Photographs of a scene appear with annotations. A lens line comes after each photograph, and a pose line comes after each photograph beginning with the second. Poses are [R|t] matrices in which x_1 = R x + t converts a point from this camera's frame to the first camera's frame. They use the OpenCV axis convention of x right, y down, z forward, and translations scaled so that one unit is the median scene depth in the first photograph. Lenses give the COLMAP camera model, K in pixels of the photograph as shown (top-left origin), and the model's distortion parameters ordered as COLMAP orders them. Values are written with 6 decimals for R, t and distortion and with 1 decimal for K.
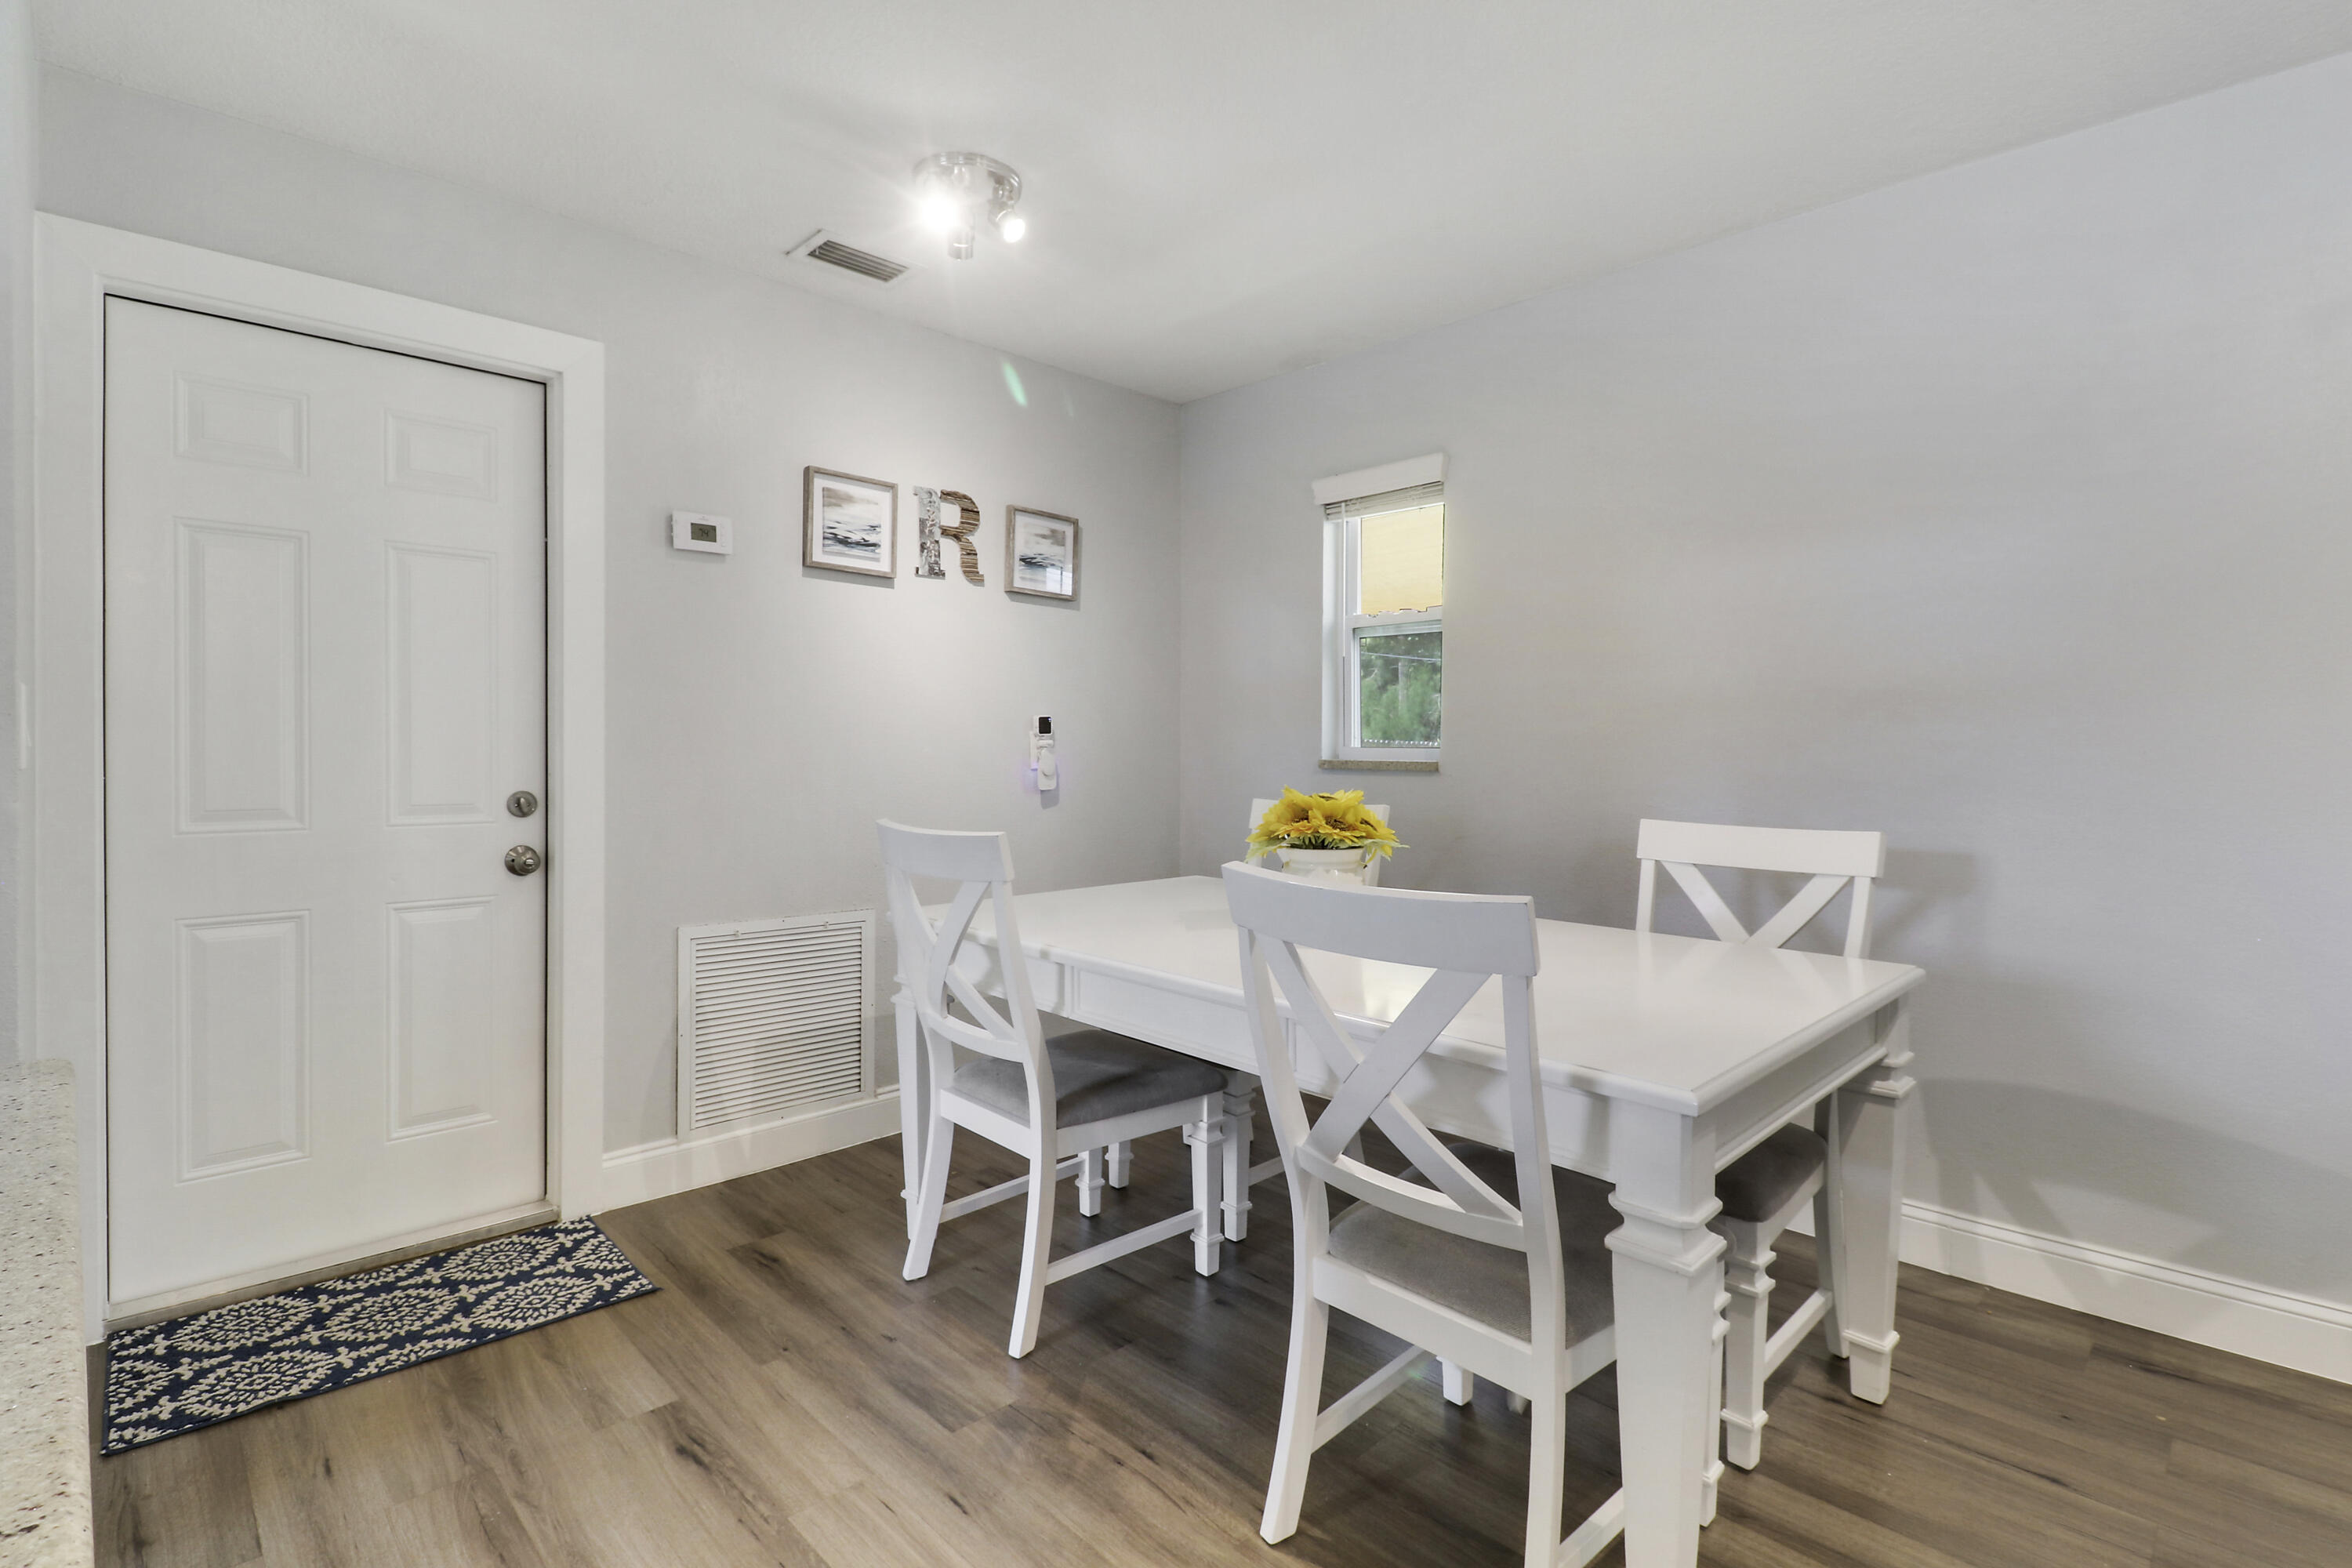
lens RADIAL K [[1100.9, 0, 1178.9], [0, 1100.9, 768.7], [0, 0, 1]] dist [-0.000667, -0.013157]
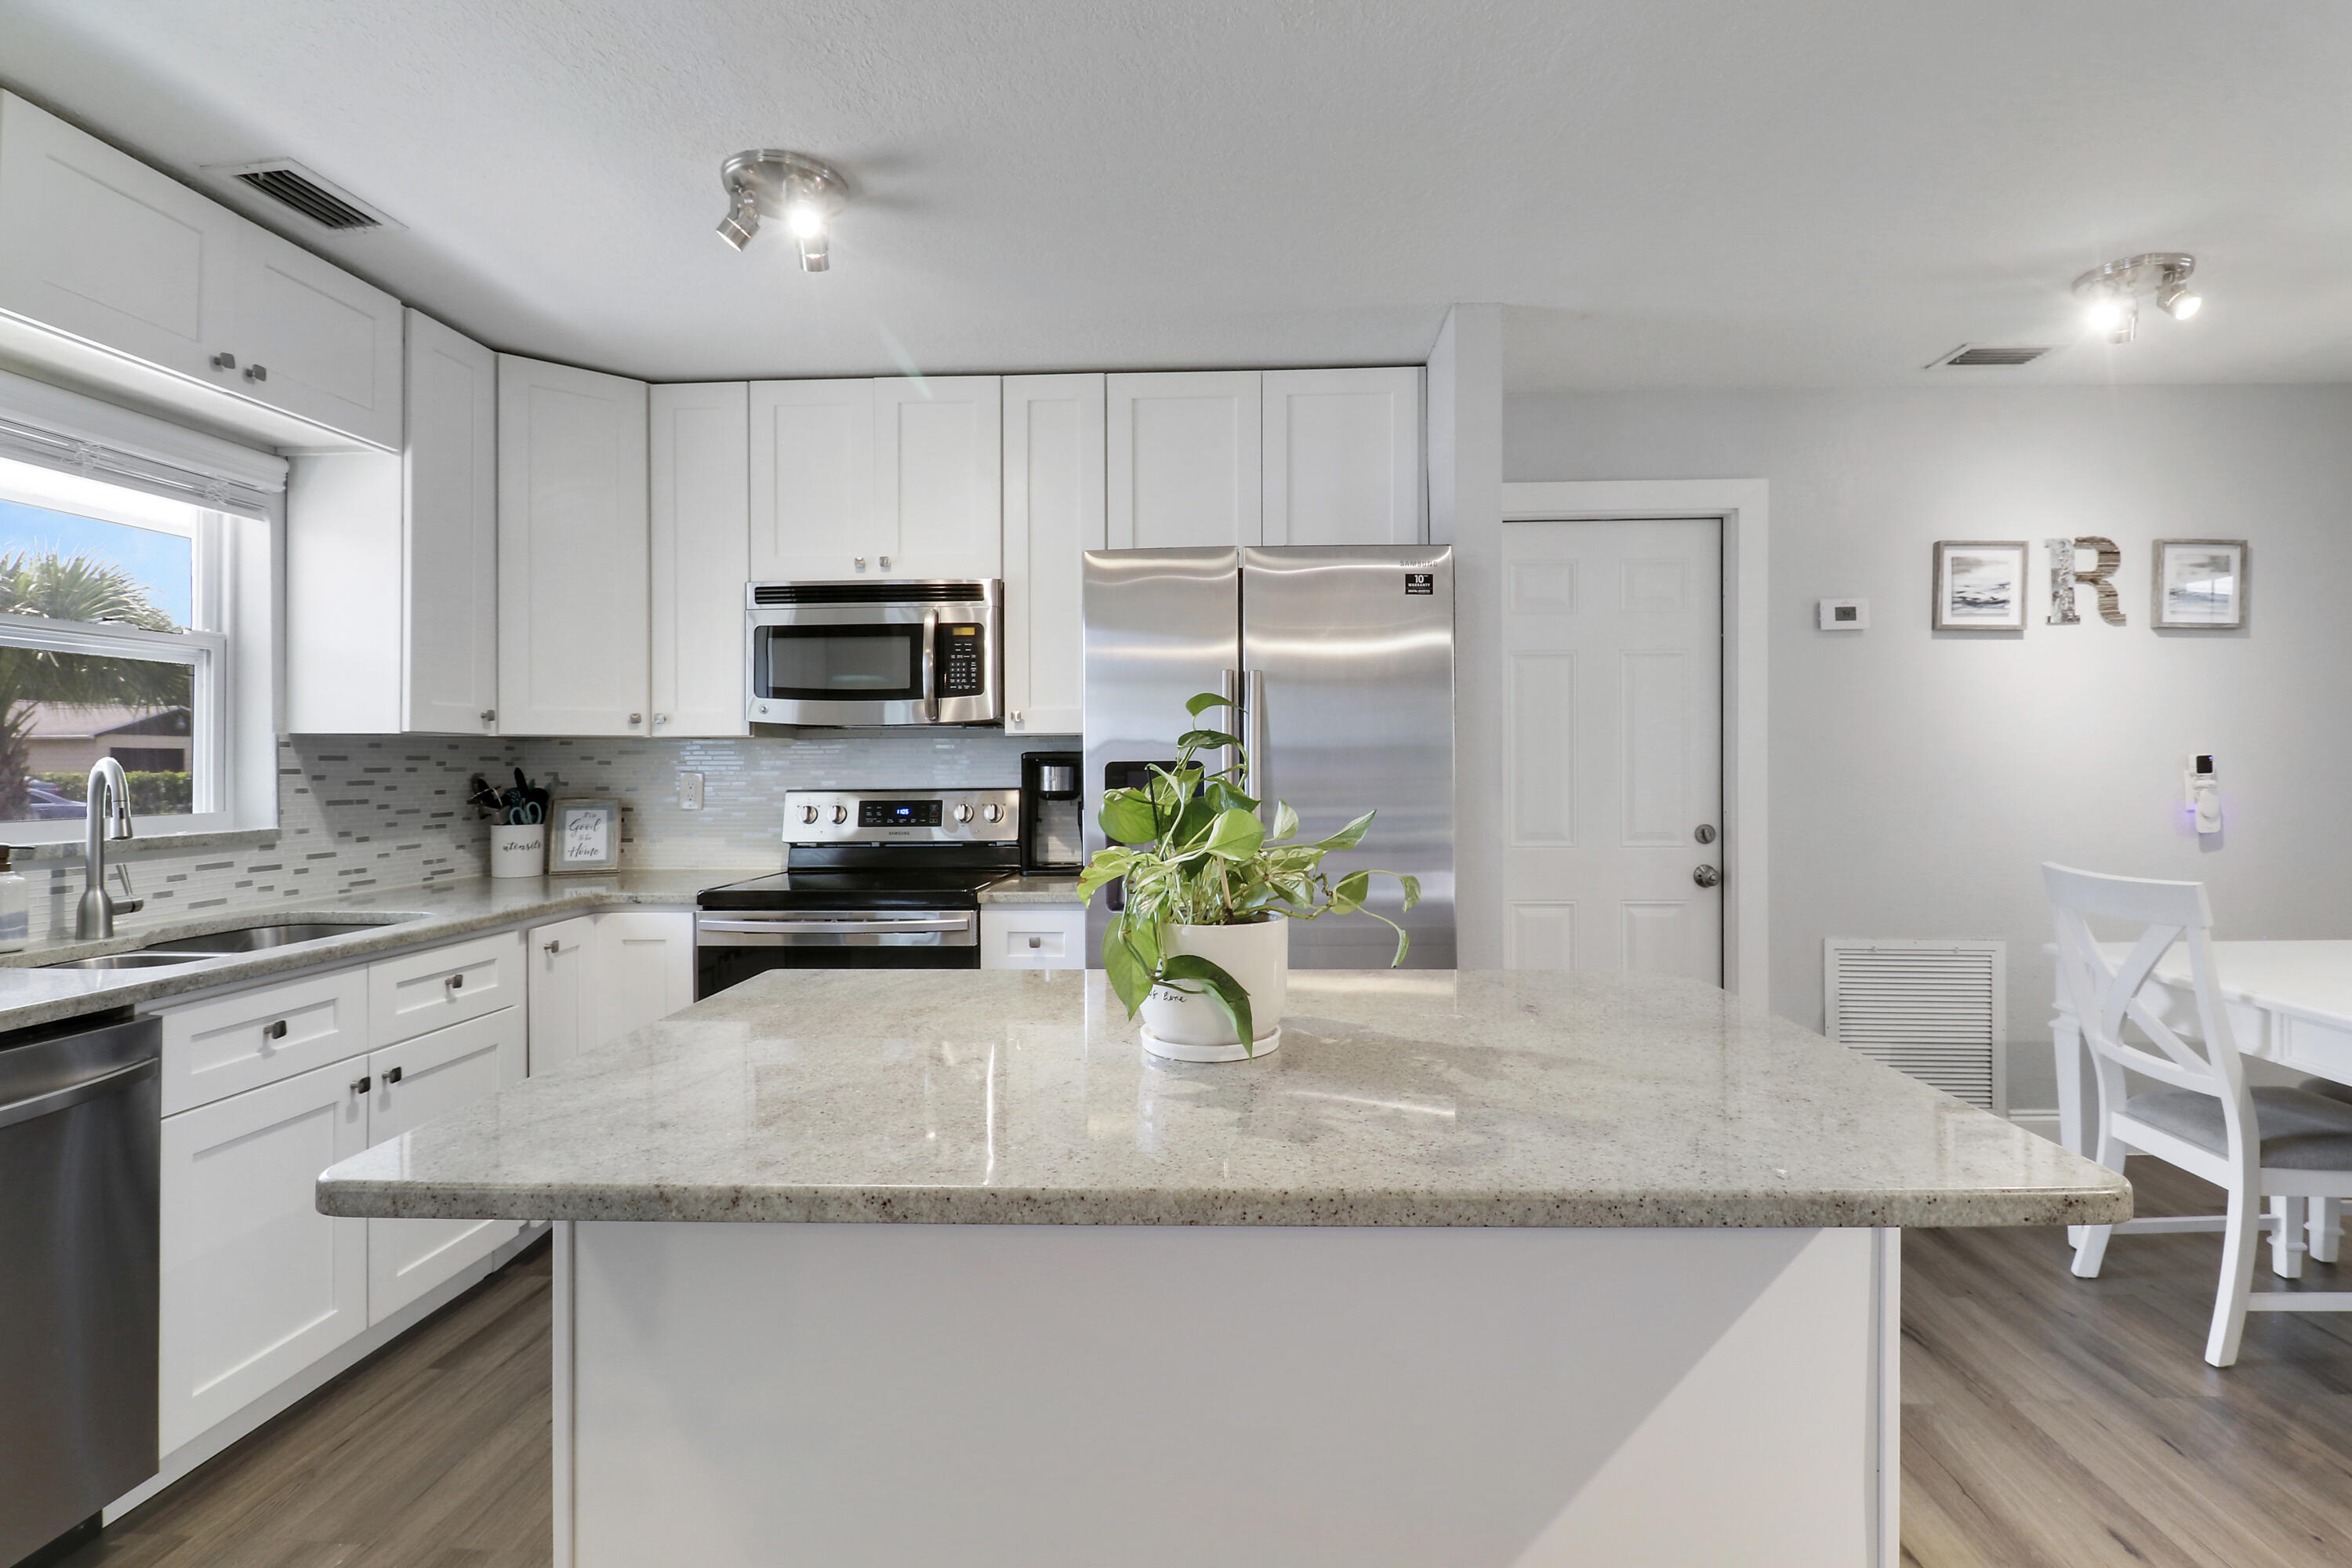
lens RADIAL K [[1100.9, 0, 1178.9], [0, 1100.9, 768.7], [0, 0, 1]] dist [-0.000667, -0.013157]
pose [[0.680044, -0.003805, -0.733161, -0.045341], [-0.004688, 0.999944, -0.009537, -0.029106], [0.733156, 0.009922, 0.679988, -0.356180]]
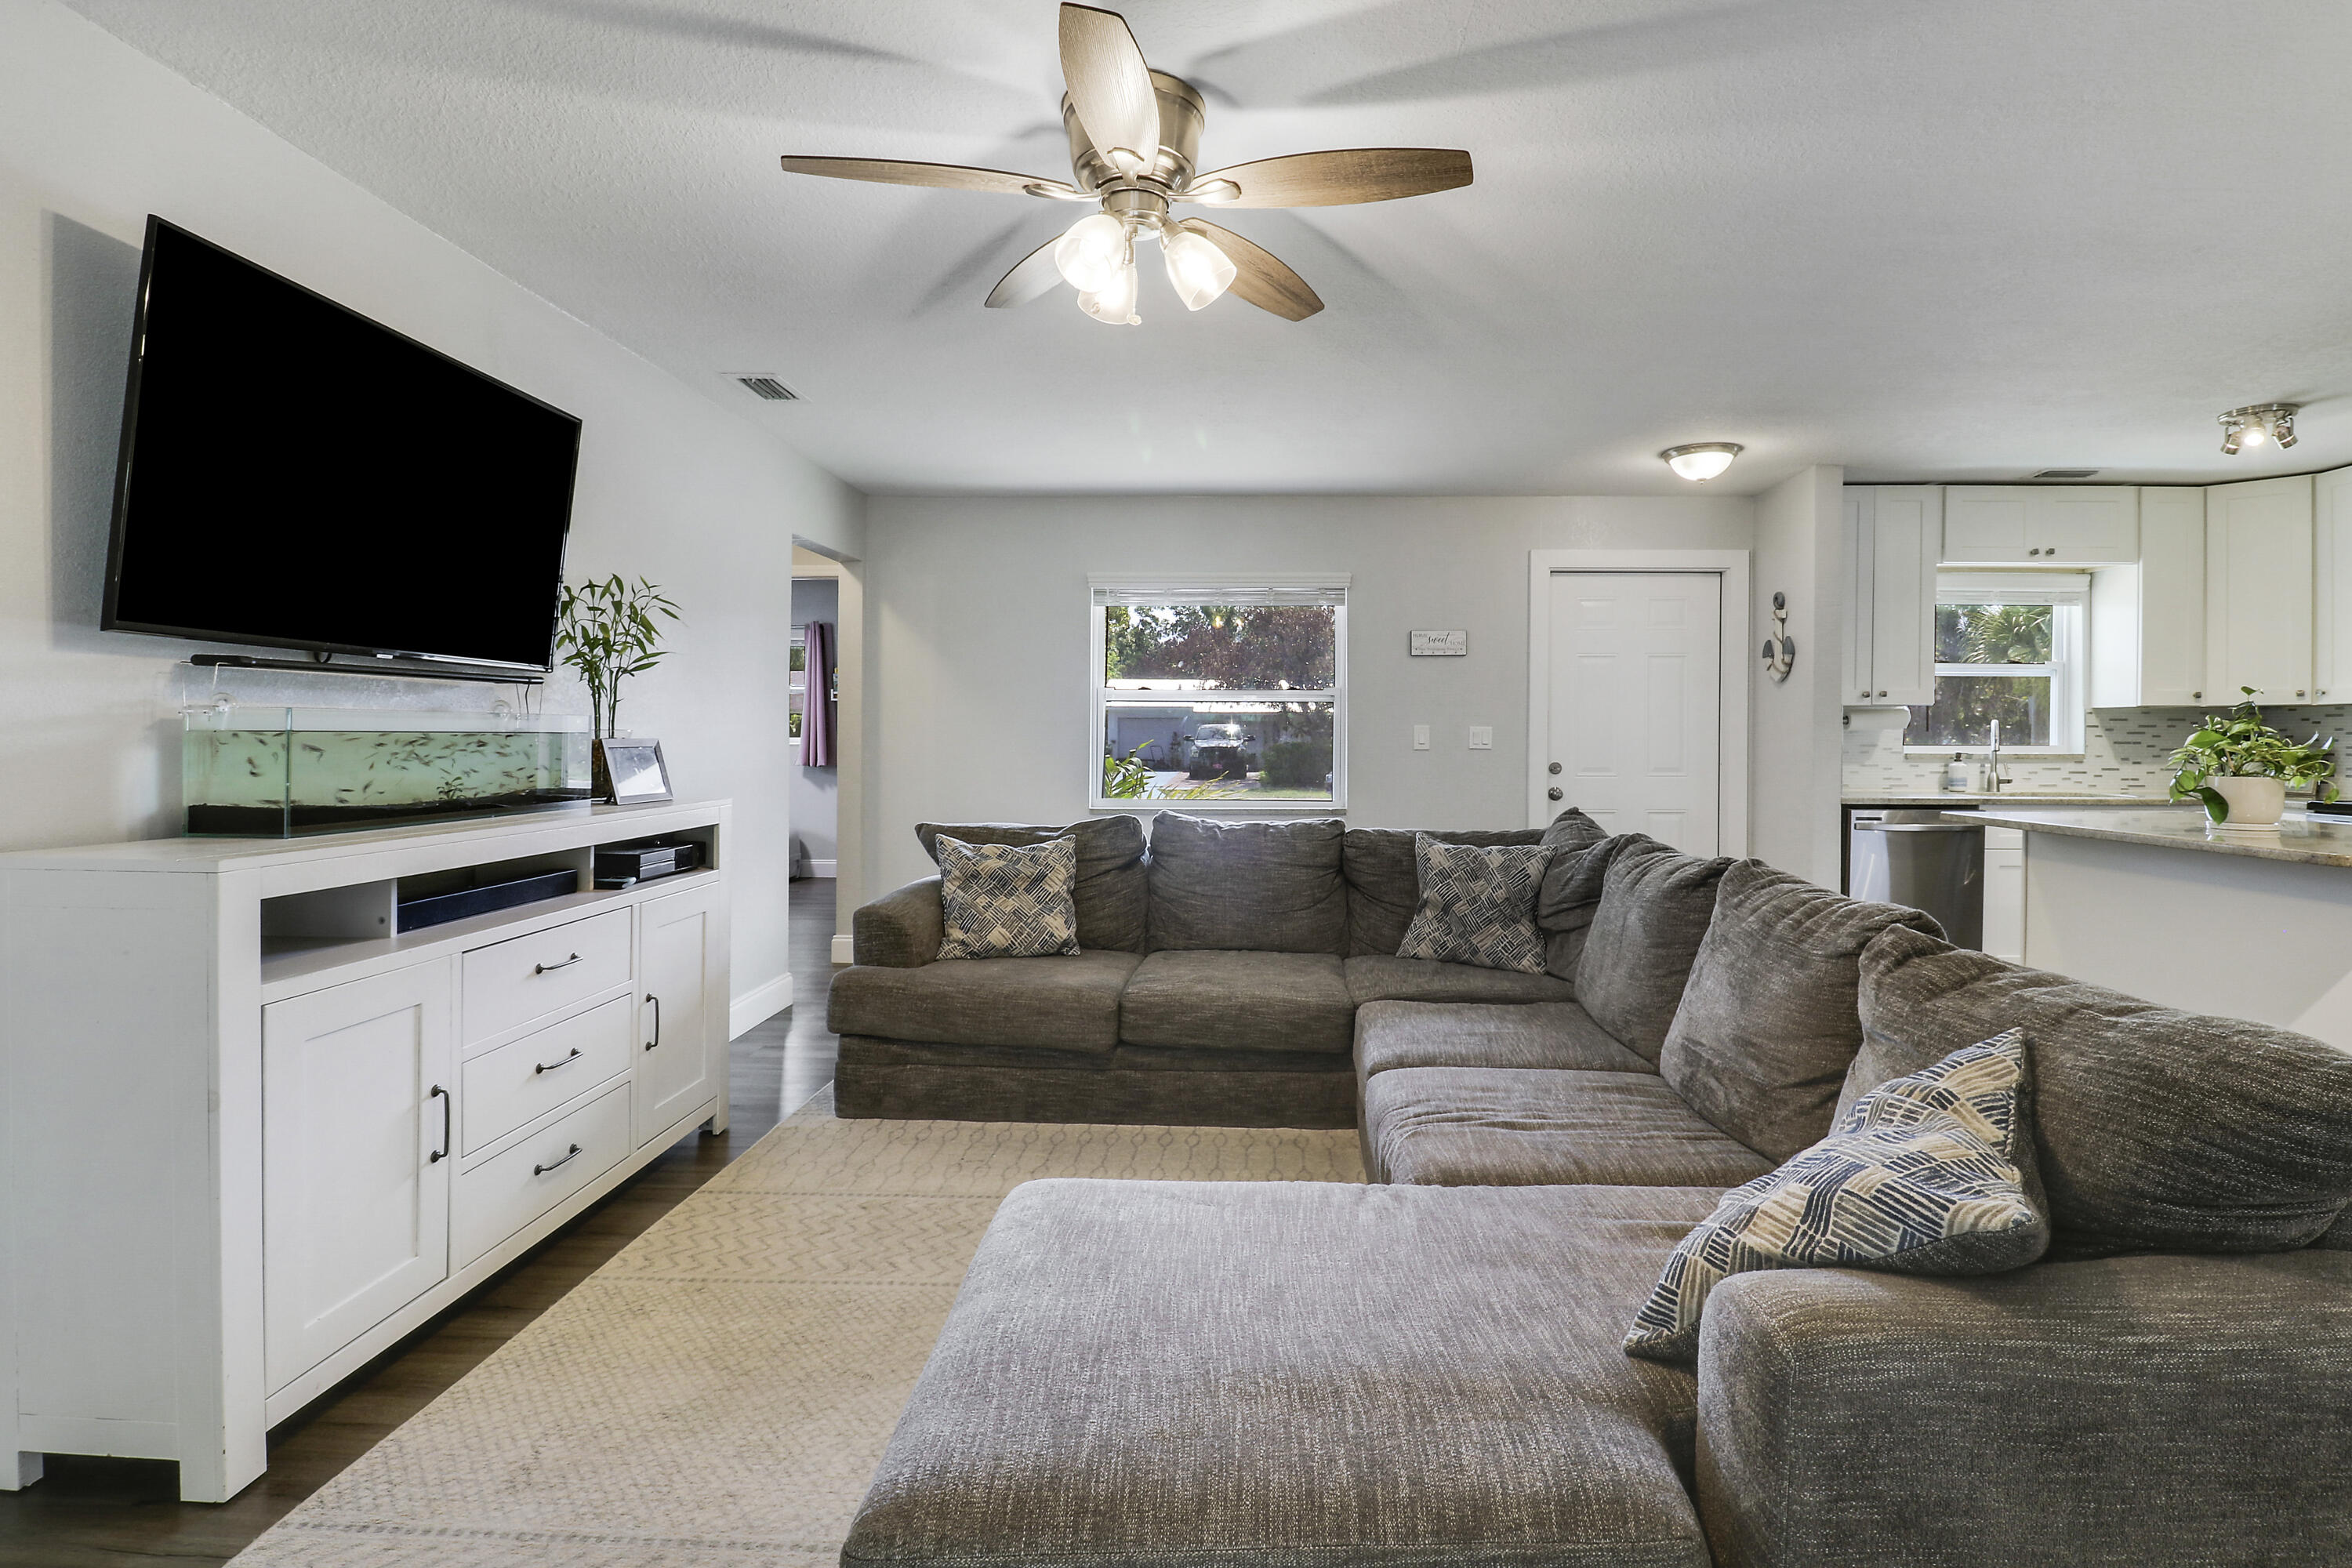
lens RADIAL K [[1085.2, 0, 1234.5], [0, 1085.2, 740.8], [0, 0, 1]] dist [0.000584, -0.010688]
pose [[-0.715715, -0.004214, -0.698380, 1.165537], [-0.020131, 0.999691, 0.014598, -0.003339], [0.698102, 0.024507, -0.715579, 0.039369]]
